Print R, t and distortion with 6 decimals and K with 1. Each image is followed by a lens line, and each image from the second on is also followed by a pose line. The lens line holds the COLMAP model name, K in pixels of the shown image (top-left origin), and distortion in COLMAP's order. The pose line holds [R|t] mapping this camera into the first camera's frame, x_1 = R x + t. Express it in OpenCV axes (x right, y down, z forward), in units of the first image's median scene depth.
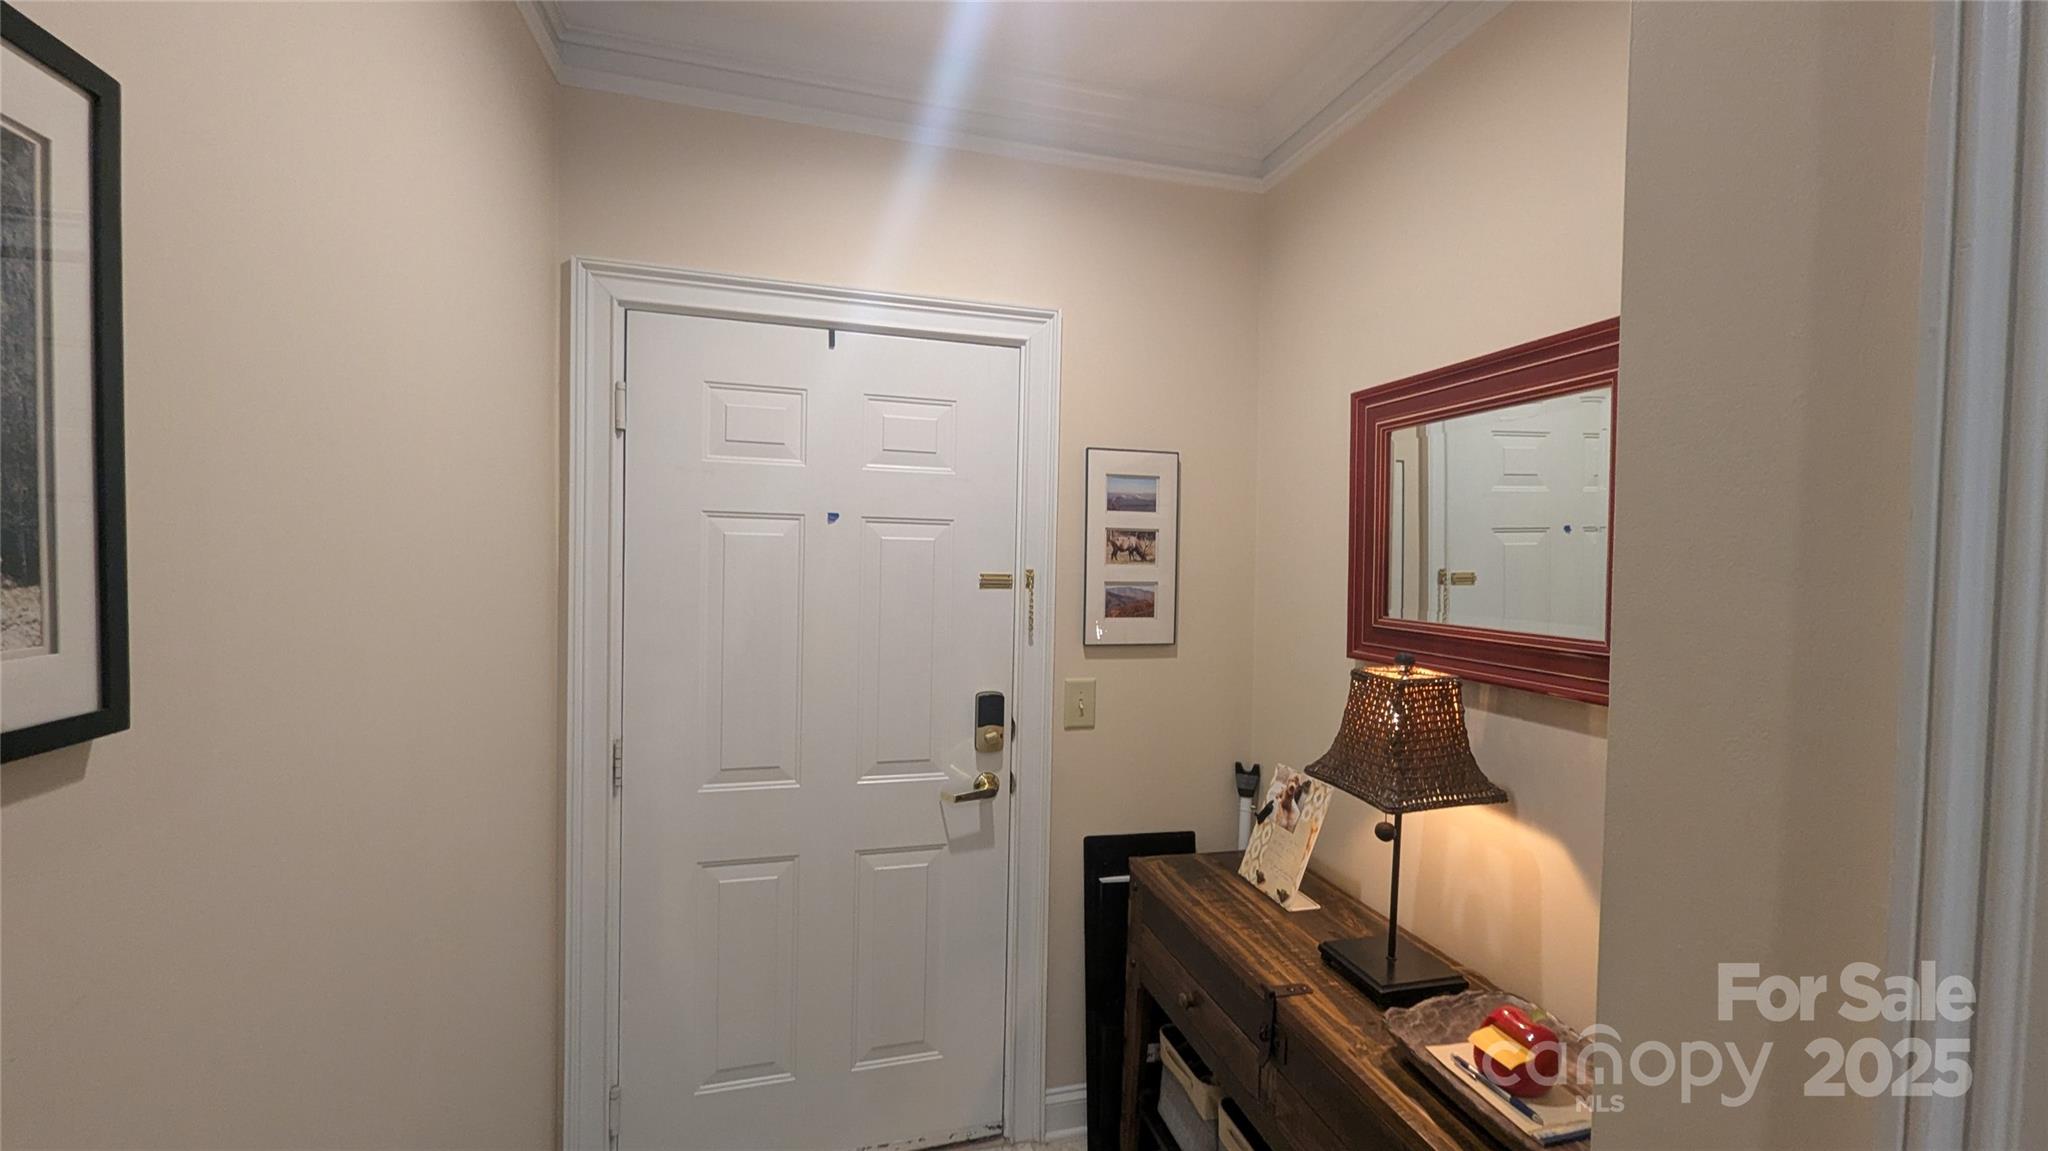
lens RADIAL K [[805.9, 0, 1024.7], [0, 805.9, 575.5], [0, 0, 1]] dist [0.000604, -0.000039]
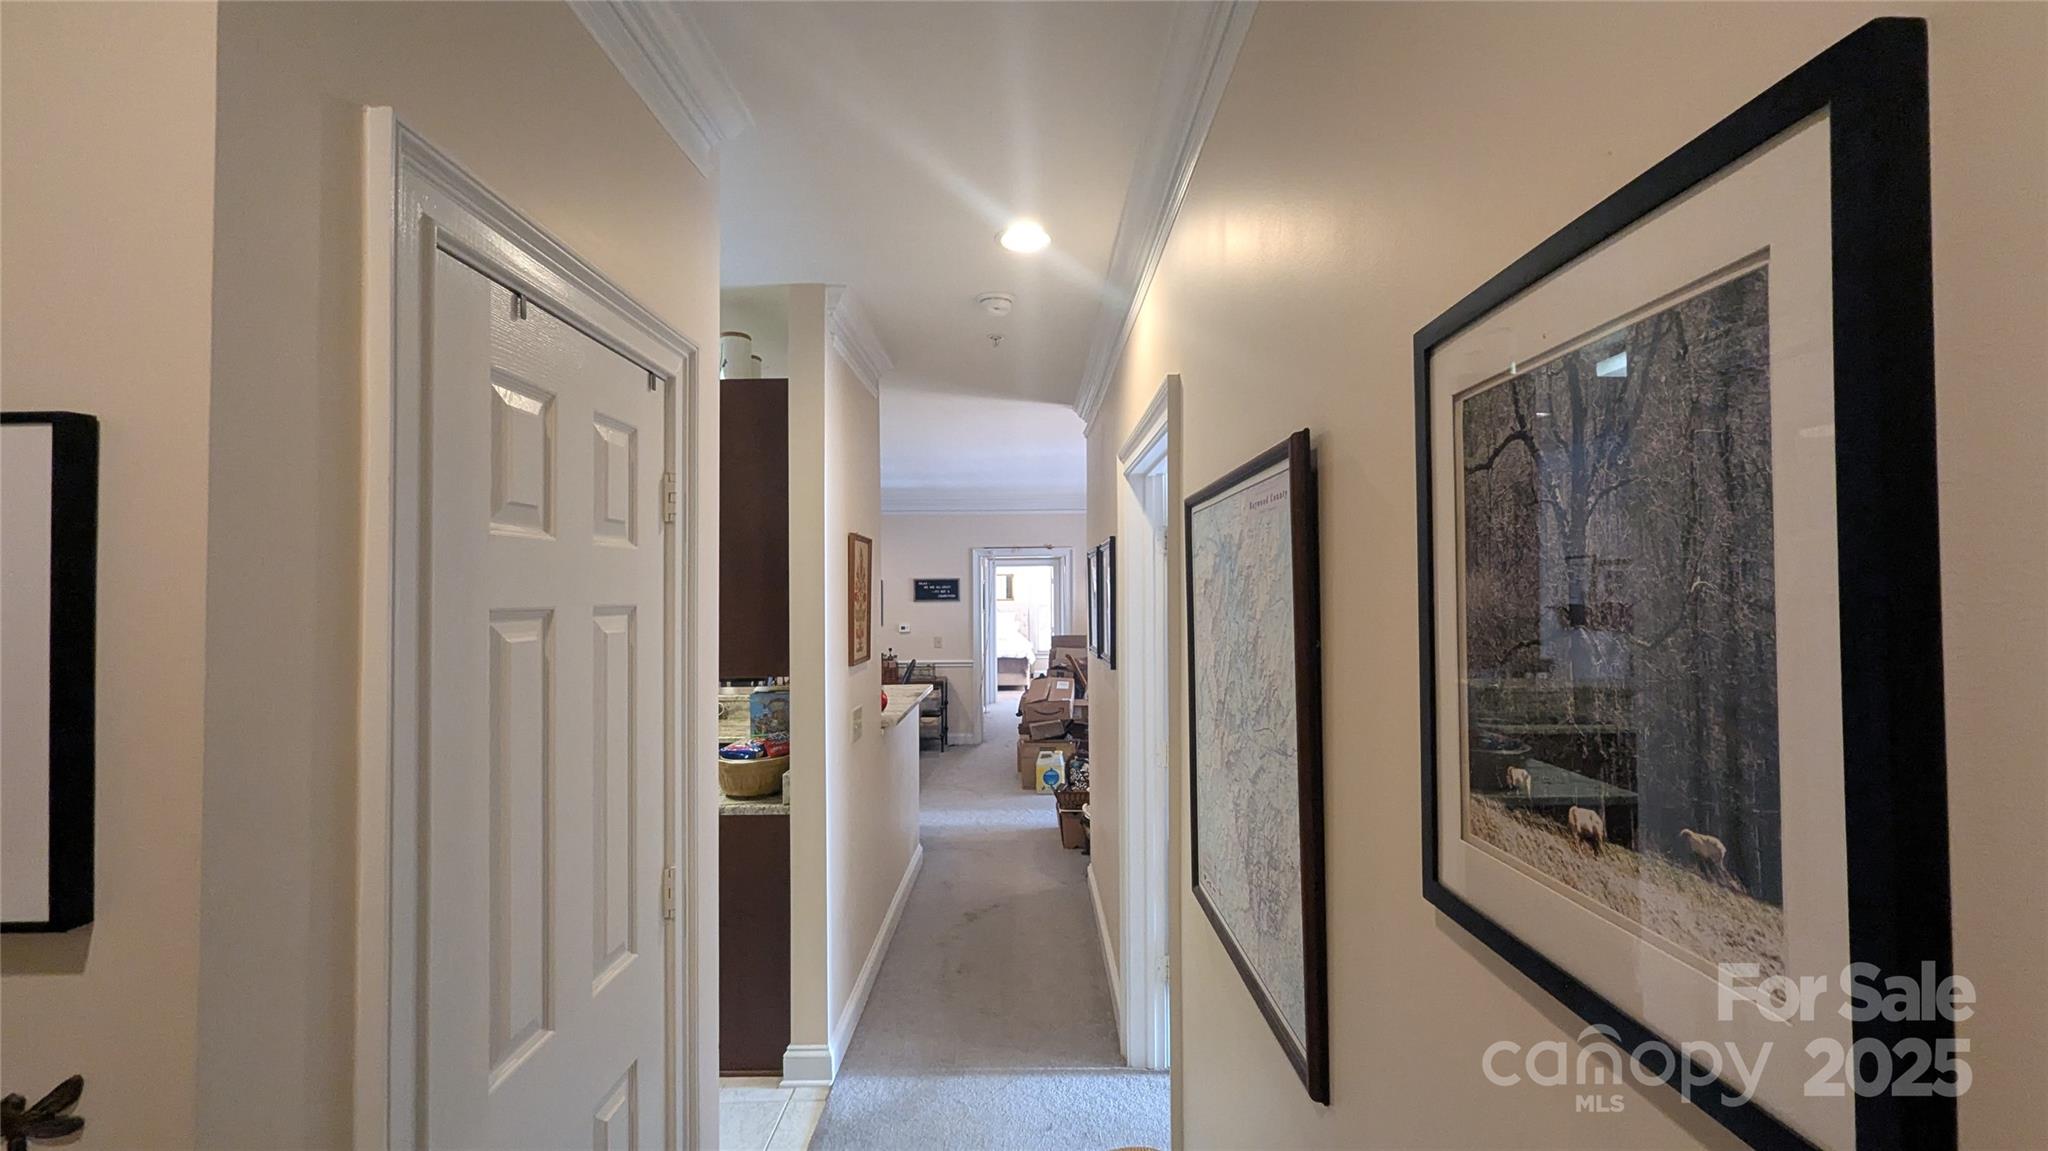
lens RADIAL K [[805.9, 0, 1023.0], [0, 805.9, 578.9], [0, 0, 1]] dist [0.000604, -0.000039]
pose [[-0.964536, -0.003418, 0.263930, -0.816293], [-0.001013, 0.999957, 0.009248, -0.278018], [-0.263950, 0.008652, -0.964497, 1.877629]]
